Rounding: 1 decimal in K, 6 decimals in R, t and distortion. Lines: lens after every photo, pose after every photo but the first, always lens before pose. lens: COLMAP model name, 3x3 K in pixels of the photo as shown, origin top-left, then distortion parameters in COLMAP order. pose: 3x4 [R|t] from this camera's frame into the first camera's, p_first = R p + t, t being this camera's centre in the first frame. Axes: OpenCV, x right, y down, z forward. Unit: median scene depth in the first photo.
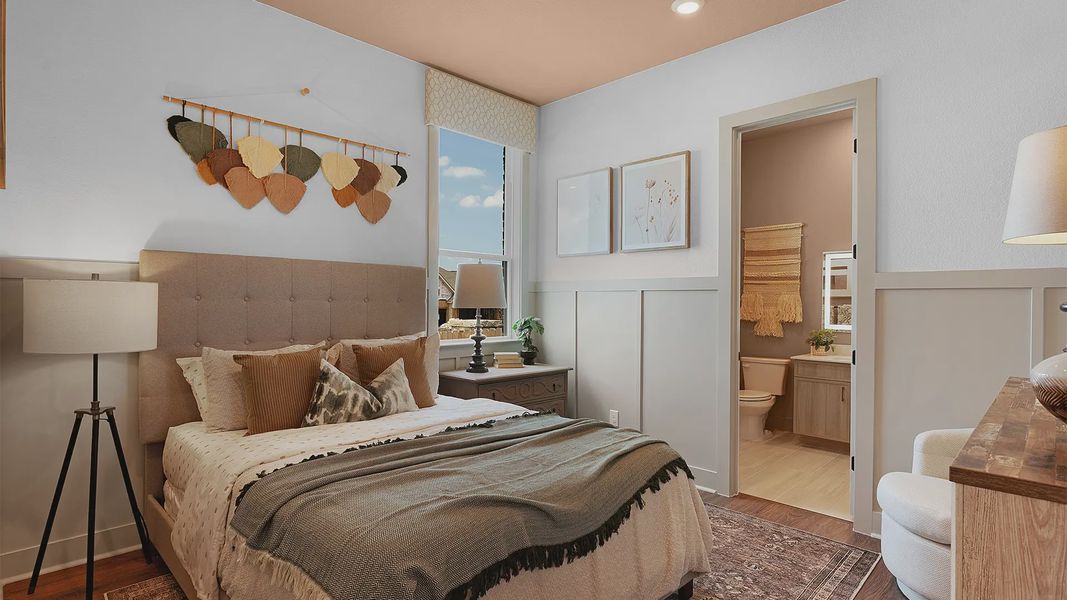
lens RADIAL K [[527.6, 0, 533.5], [0, 527.6, 300.0], [0, 0, 1]] dist [-0.002843, -0.000627]
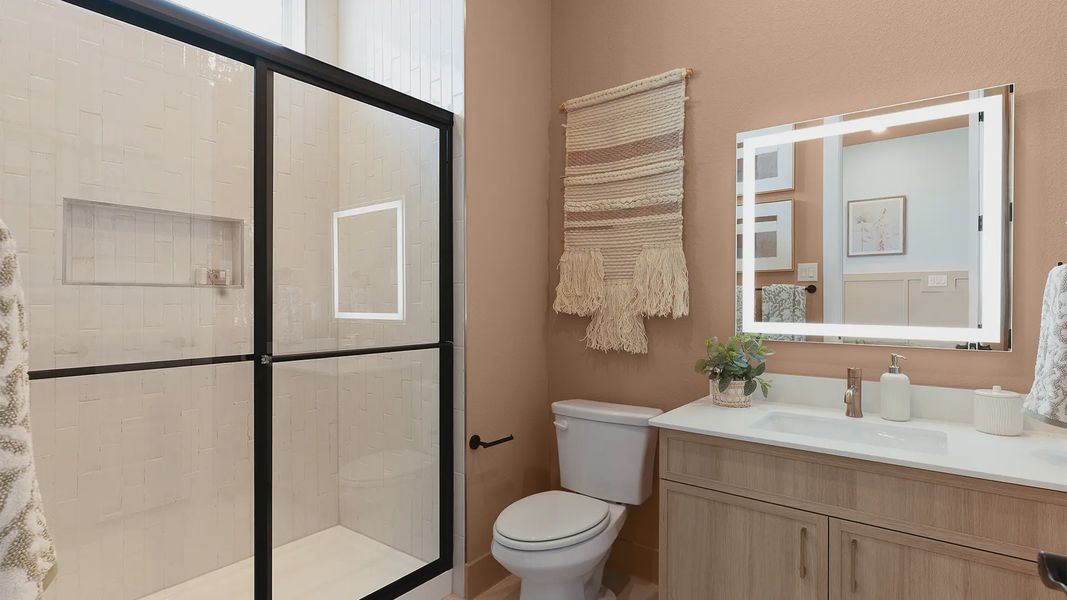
lens RADIAL K [[527.6, 0, 533.5], [0, 527.6, 300.0], [0, 0, 1]] dist [-0.002843, -0.000627]
pose [[0.990861, -0.008213, 0.134633, 0.334249], [0.008723, 0.999957, -0.003203, 0.029657], [-0.134601, 0.004348, 0.990890, 0.610722]]
